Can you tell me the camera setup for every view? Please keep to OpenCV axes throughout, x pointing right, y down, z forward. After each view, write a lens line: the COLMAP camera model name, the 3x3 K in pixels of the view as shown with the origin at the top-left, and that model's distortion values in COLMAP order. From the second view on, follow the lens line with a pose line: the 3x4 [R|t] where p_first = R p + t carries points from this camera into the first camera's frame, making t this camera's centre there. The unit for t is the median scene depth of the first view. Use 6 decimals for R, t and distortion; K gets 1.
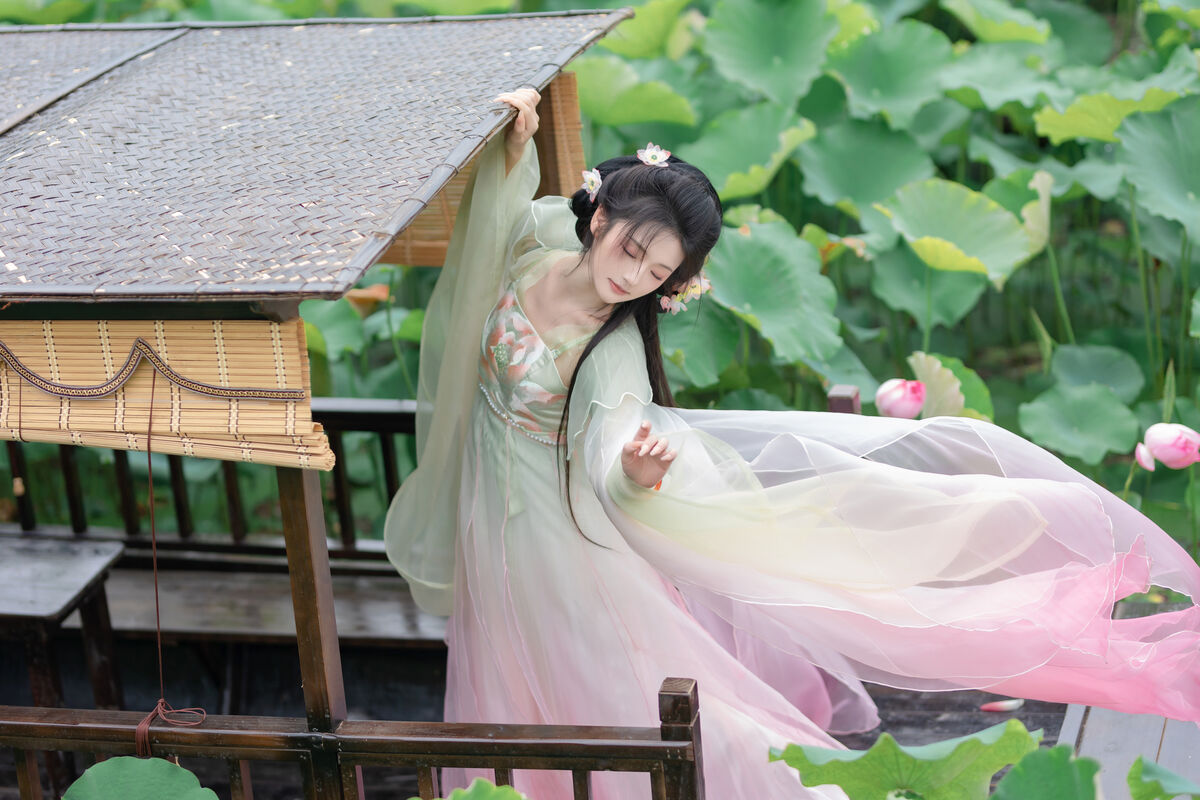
lens RADIAL K [[2840.3, 0, 600.0], [0, 2840.3, 400.0], [0, 0, 1]] dist [0.007354, -0.141838]
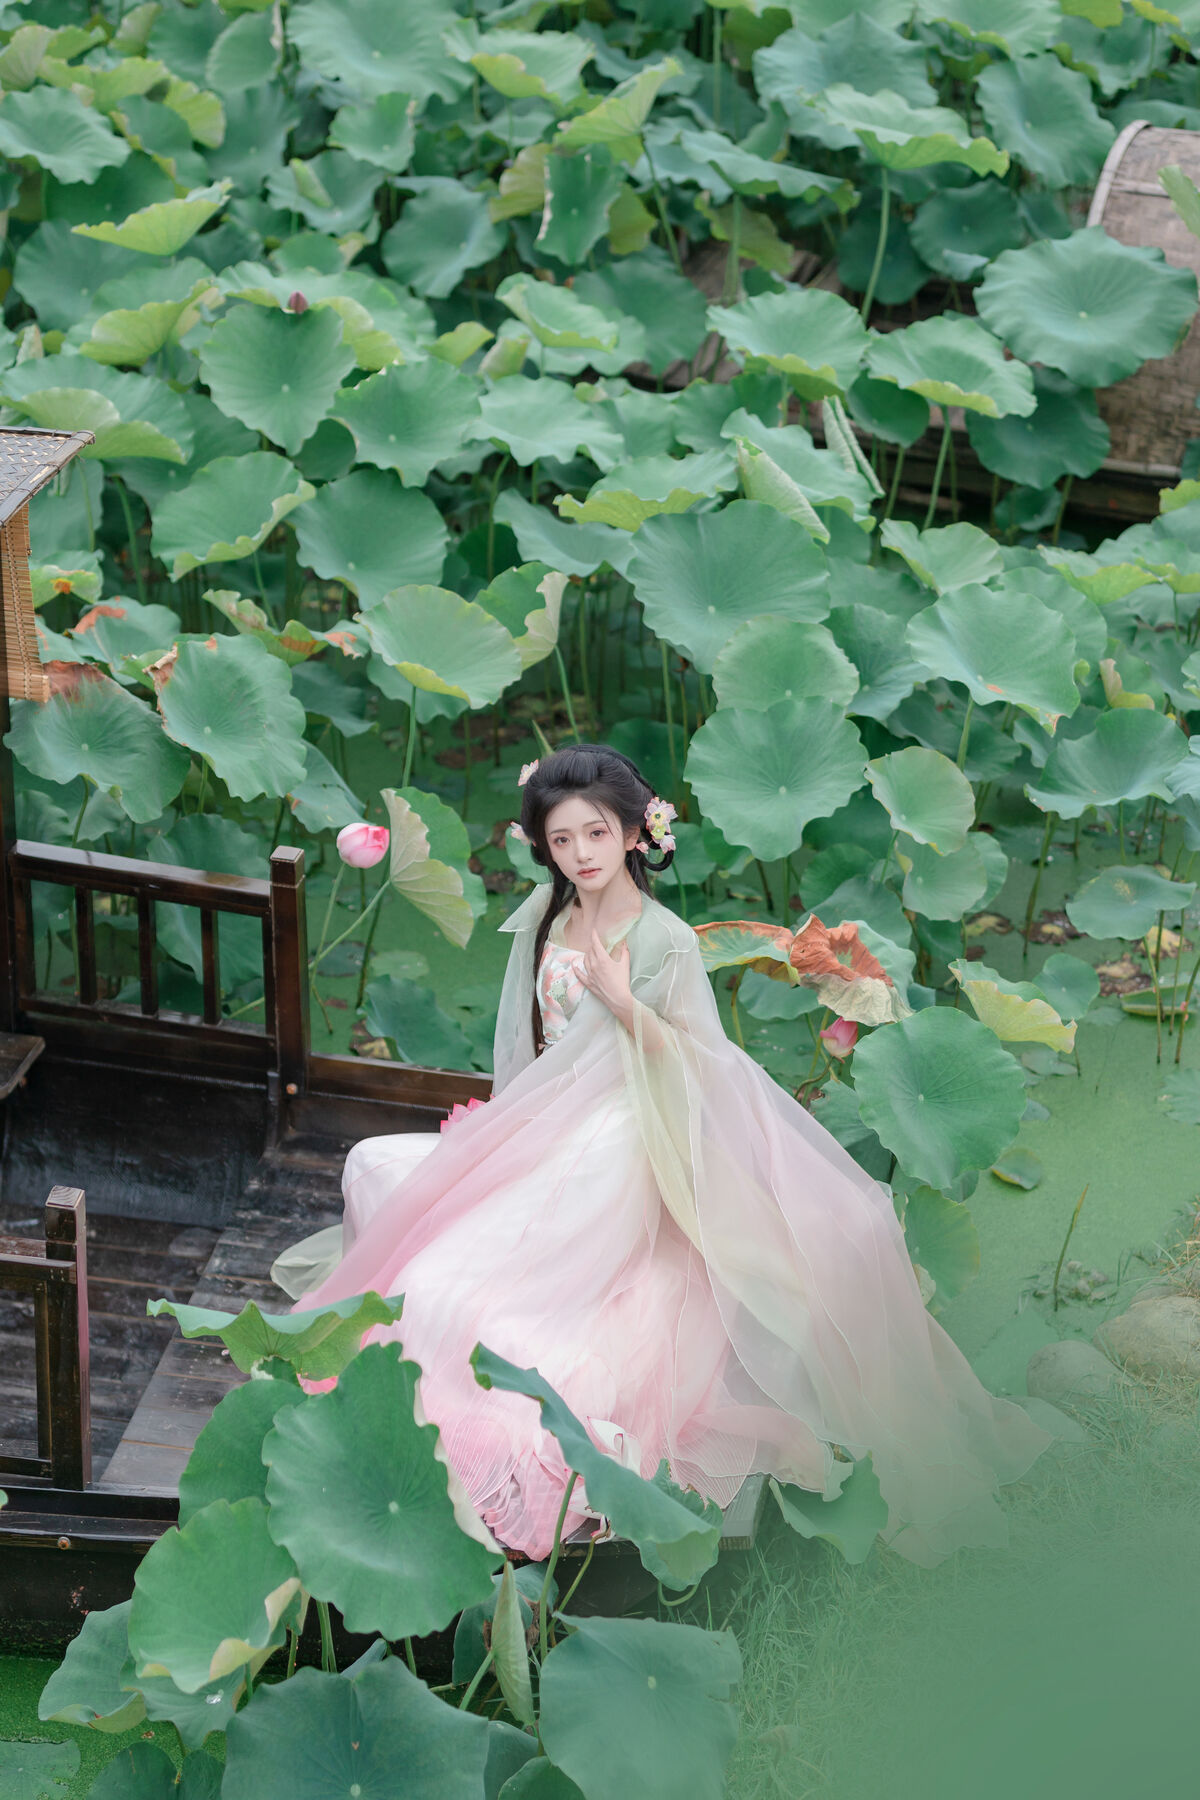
lens RADIAL K [[4584.7, 0, 600.0], [0, 4584.7, 900.0], [0, 0, 1]] dist [-0.137698, -0.564466]
pose [[0.993139, 0.070582, 0.093241, 0.053859], [-0.082688, 0.987646, 0.133106, -0.225676], [-0.082694, -0.139903, 0.986706, -0.585748]]
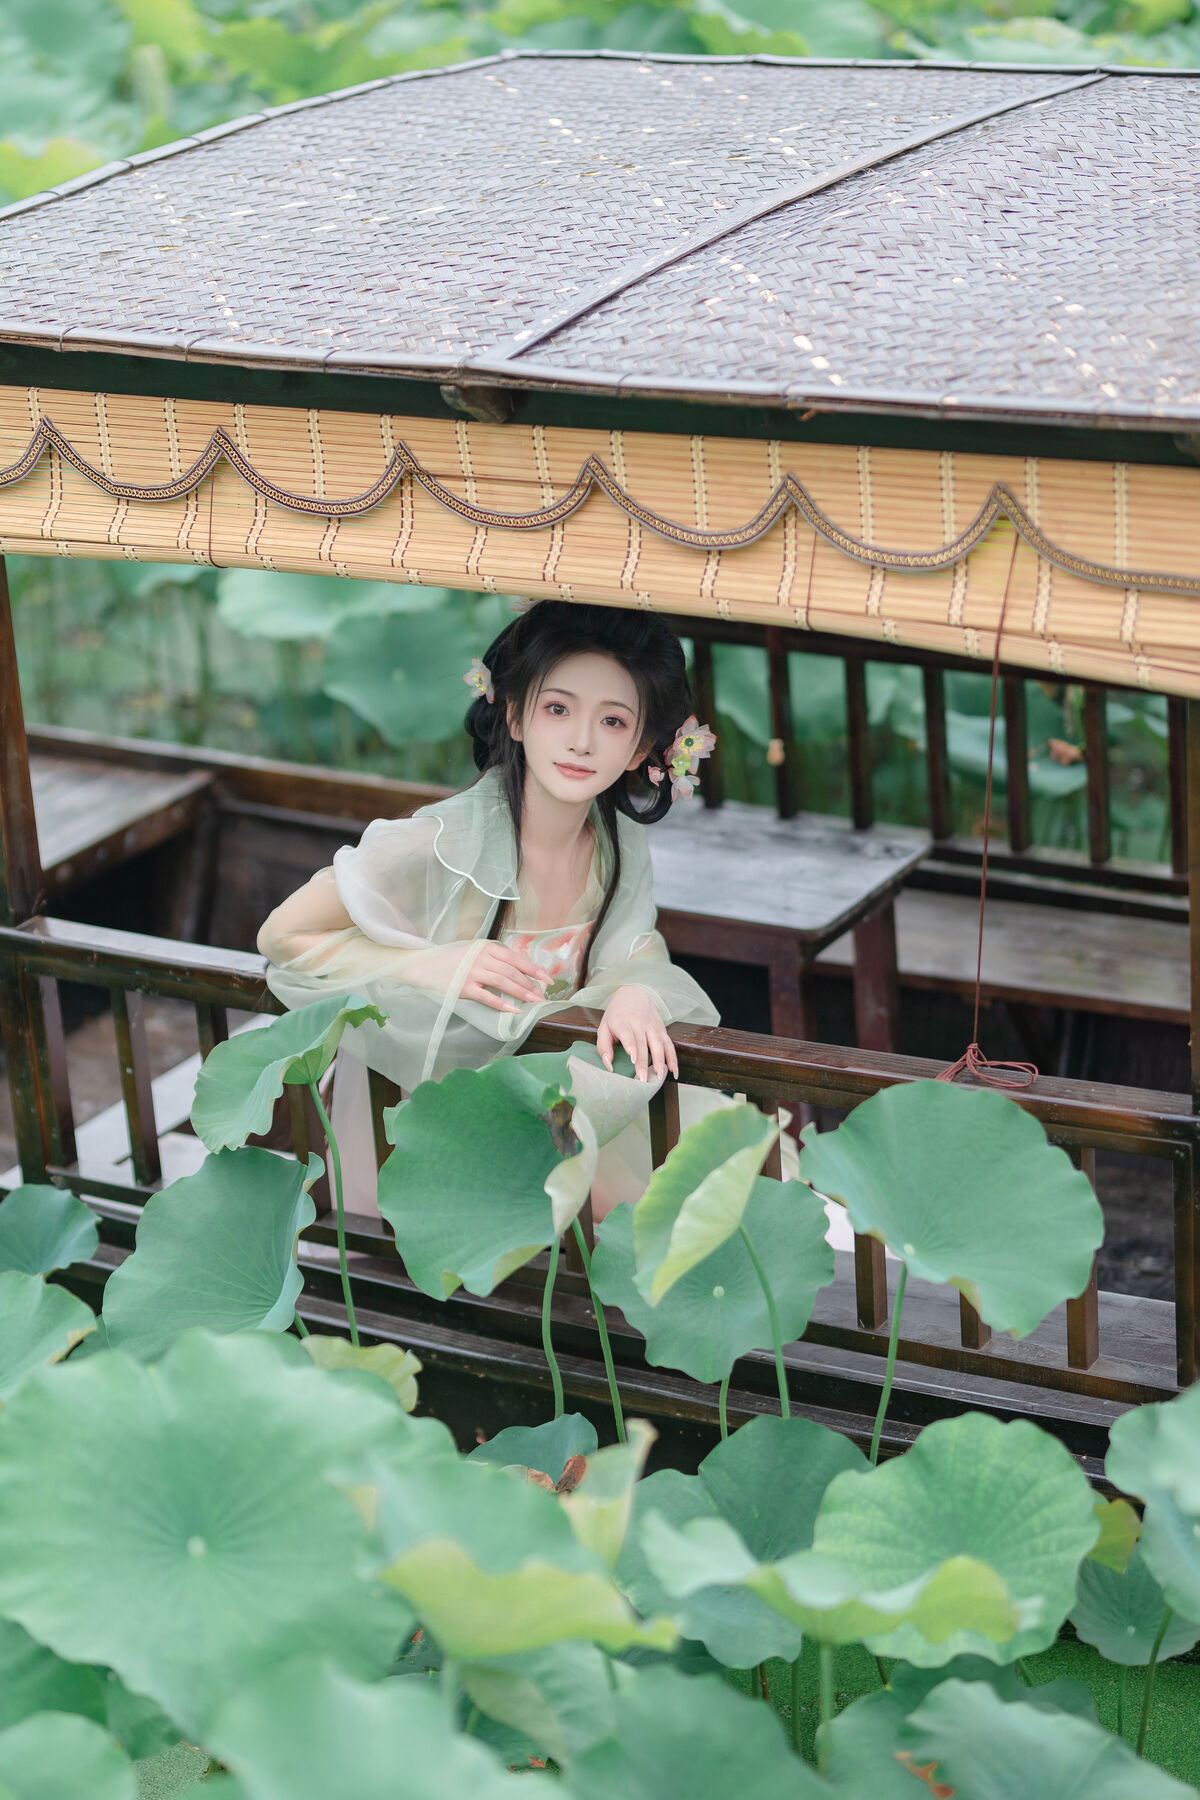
lens RADIAL K [[4260.4, 0, 555.6], [0, 4260.4, 897.4], [0, 0, 1]] dist [0.007354, -0.141838]
pose [[0.964922, 0.103680, -0.241198, -0.012342], [-0.099249, 0.994596, 0.030481, 0.050595], [0.243054, -0.005473, 0.969997, 0.013744]]
